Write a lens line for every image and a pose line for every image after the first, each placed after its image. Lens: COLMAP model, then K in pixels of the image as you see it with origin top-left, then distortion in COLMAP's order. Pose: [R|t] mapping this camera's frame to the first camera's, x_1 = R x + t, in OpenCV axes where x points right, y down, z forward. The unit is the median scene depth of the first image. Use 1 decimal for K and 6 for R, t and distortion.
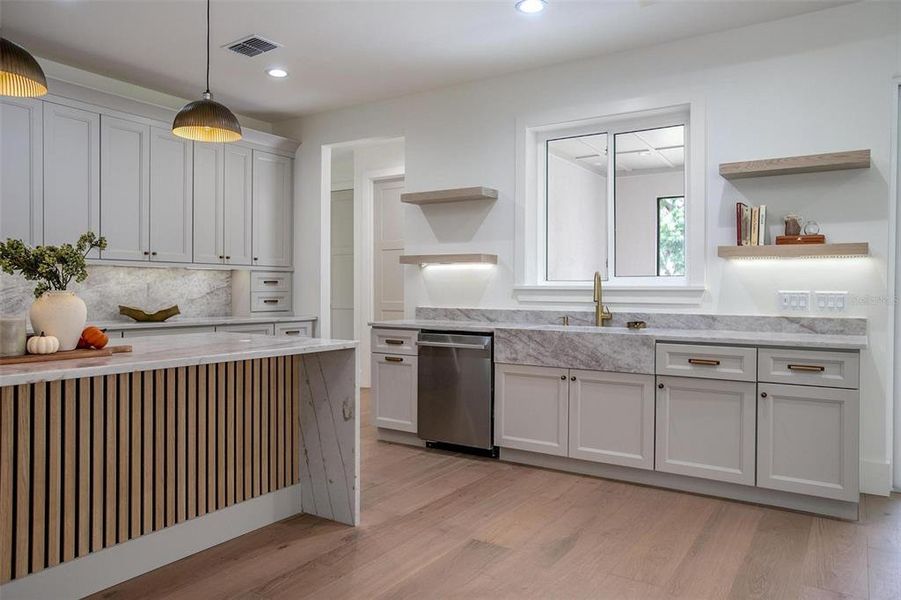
lens RADIAL K [[656.4, 0, 456.3], [0, 656.4, 293.3], [0, 0, 1]] dist [-0.003444, 0.001650]
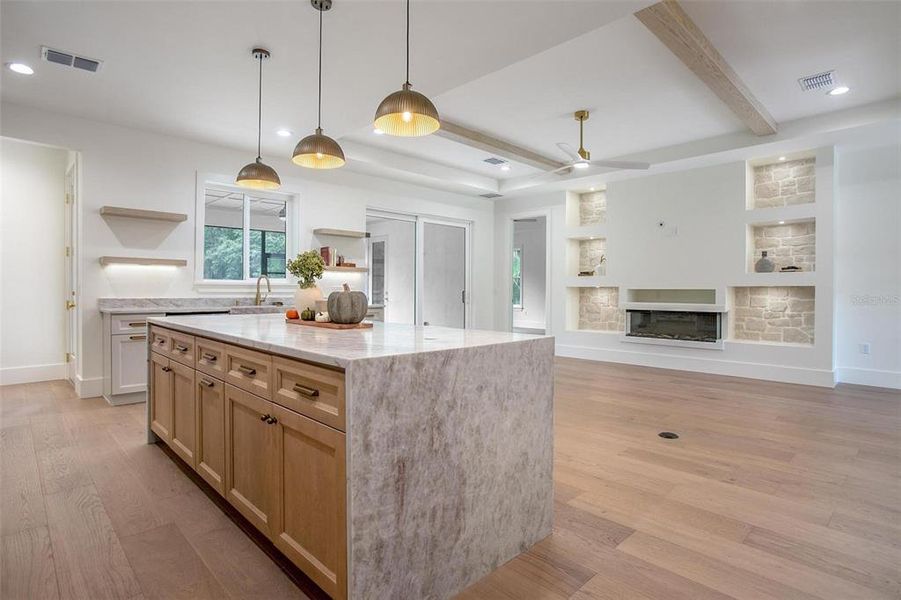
lens RADIAL K [[464.5, 0, 449.3], [0, 464.5, 296.1], [0, 0, 1]] dist [-0.031851, 0.011229]
pose [[0.208377, -0.016650, 0.977907, -0.841888], [0.003186, 0.999861, 0.016344, 0.005198], [-0.978043, -0.000290, 0.208401, 0.206170]]
